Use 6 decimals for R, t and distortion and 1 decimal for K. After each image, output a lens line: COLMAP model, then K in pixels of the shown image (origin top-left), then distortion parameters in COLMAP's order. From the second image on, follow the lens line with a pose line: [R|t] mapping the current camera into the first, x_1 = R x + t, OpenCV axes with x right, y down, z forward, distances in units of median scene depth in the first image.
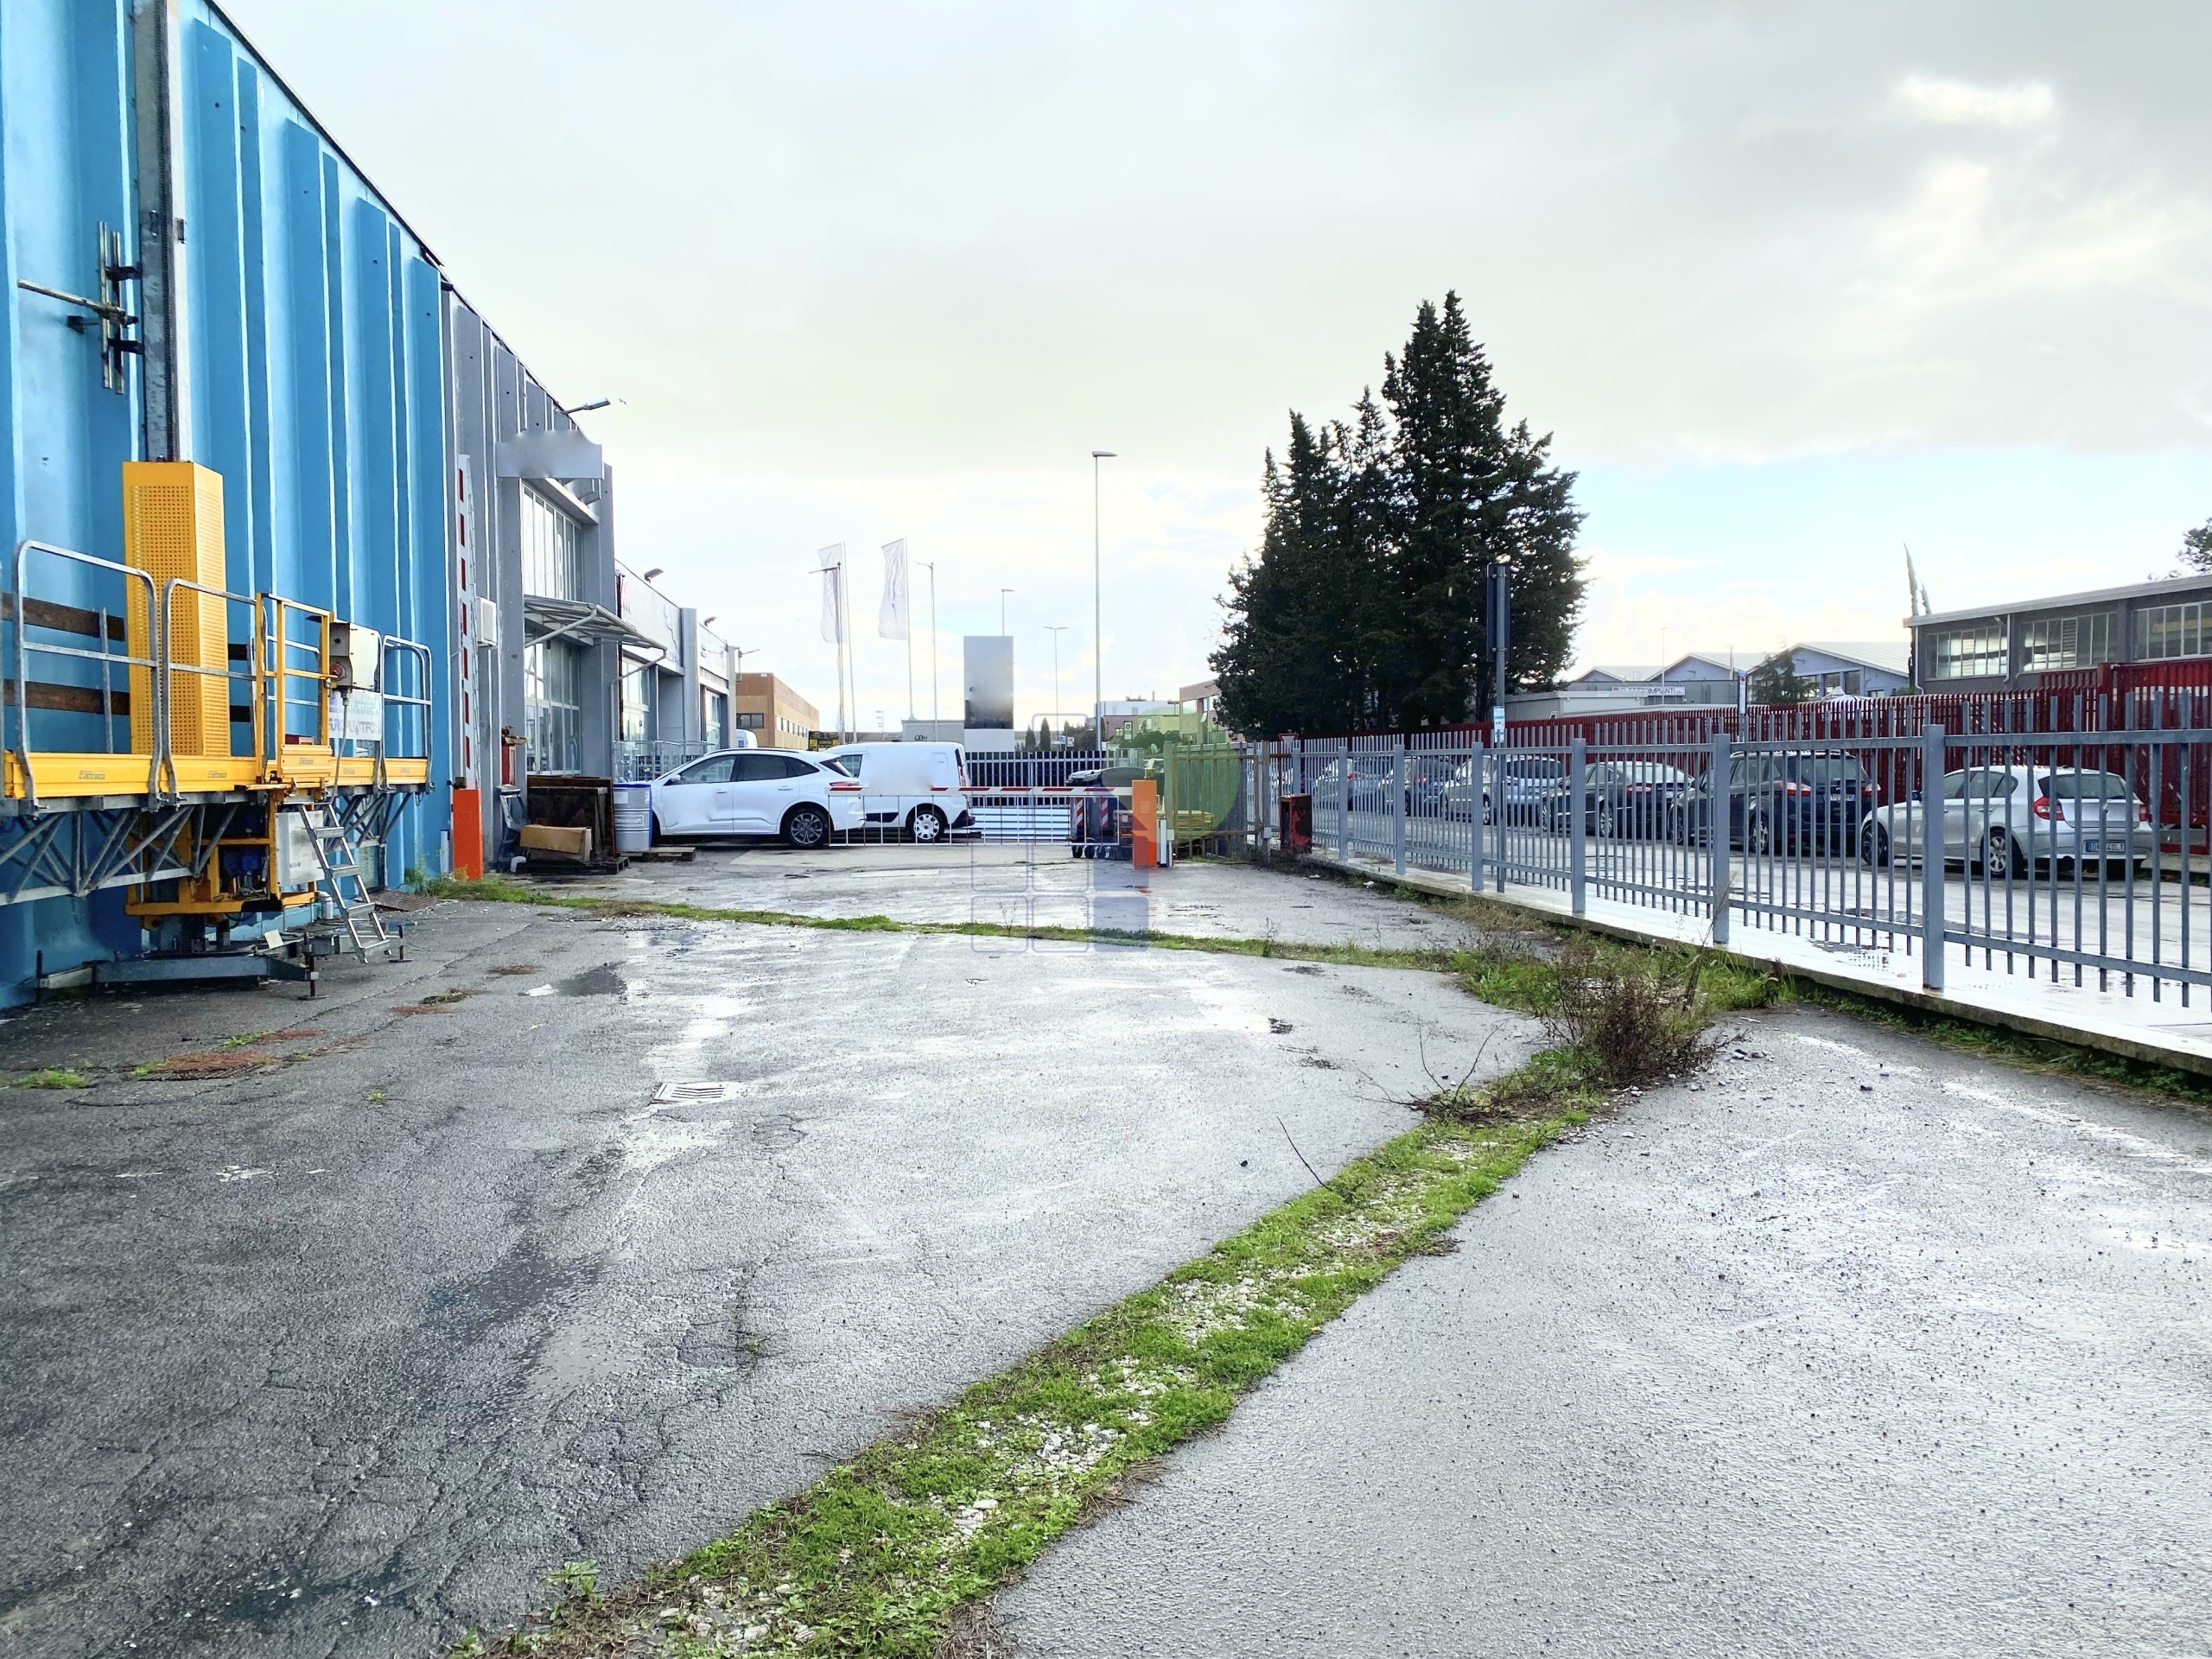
lens RADIAL K [[1671.3, 0, 1100.2], [0, 1671.3, 826.0], [0, 0, 1]] dist [0.024796, -0.038309]
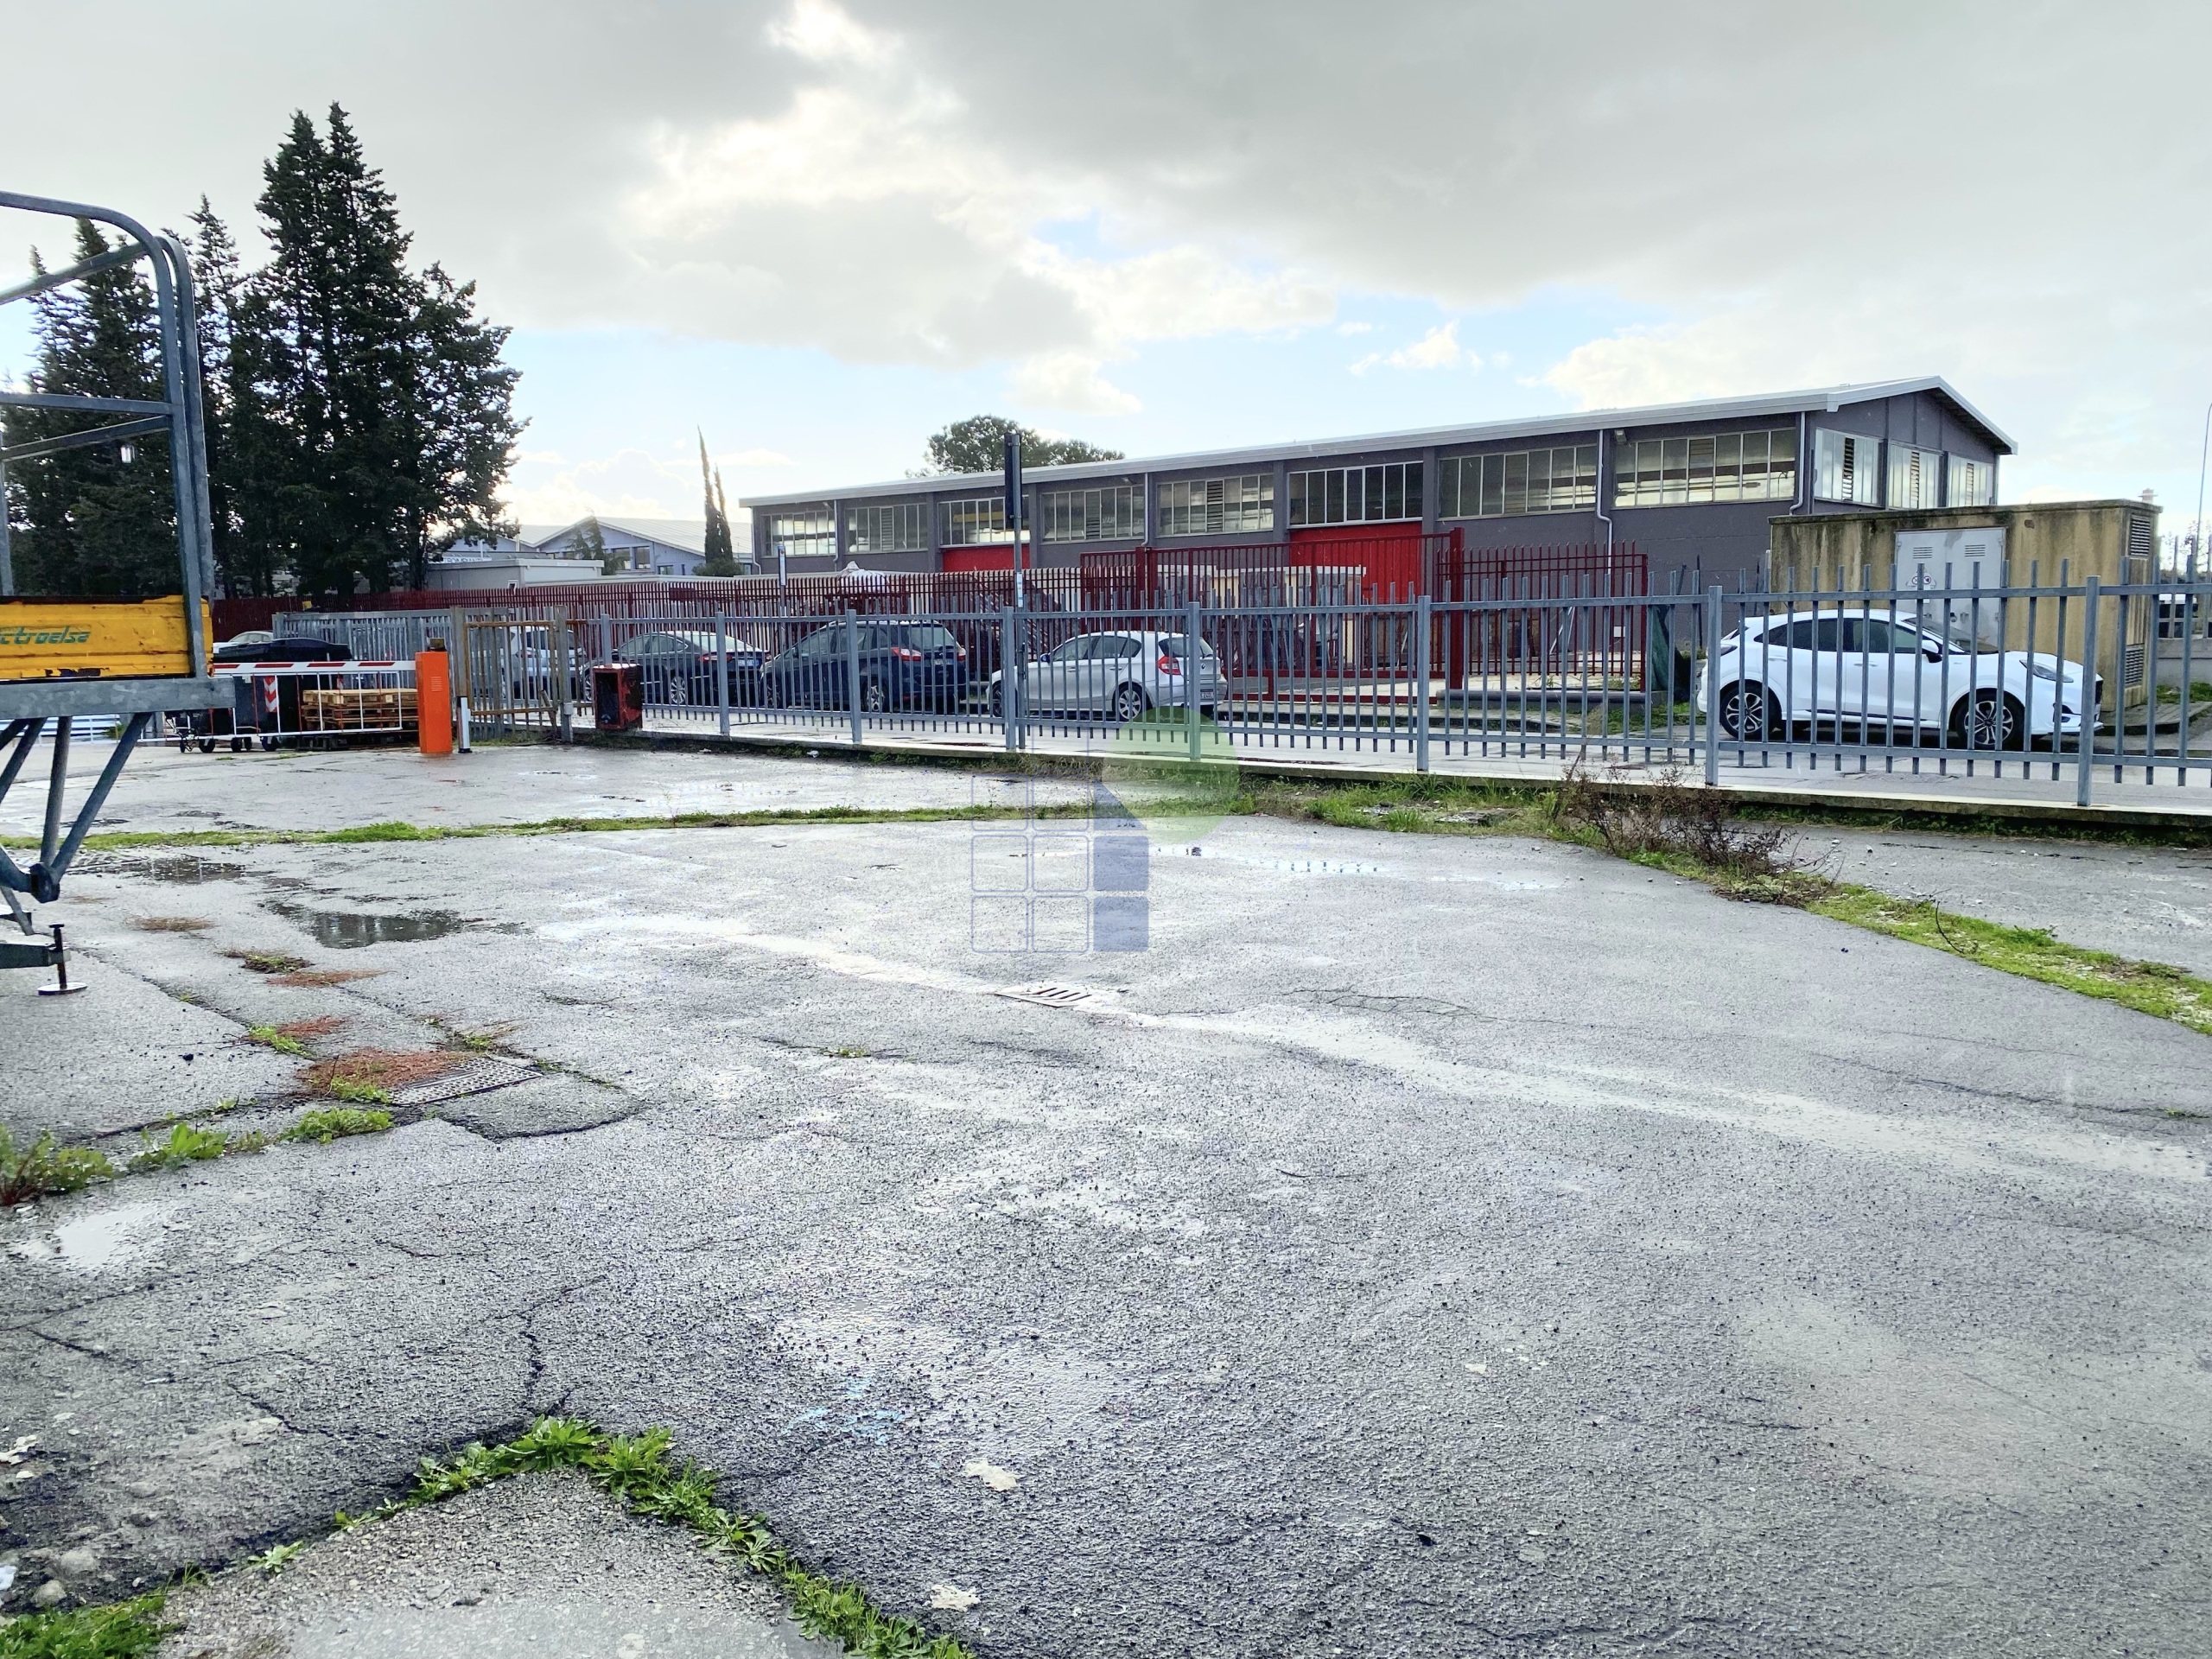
lens RADIAL K [[1671.3, 0, 1102.1], [0, 1671.3, 826.0], [0, 0, 1]] dist [0.024796, -0.038309]
pose [[0.733950, -0.084258, 0.673957, -0.131149], [0.033658, 0.995568, 0.087812, -0.001208], [-0.678369, -0.041765, 0.733533, 0.056061]]
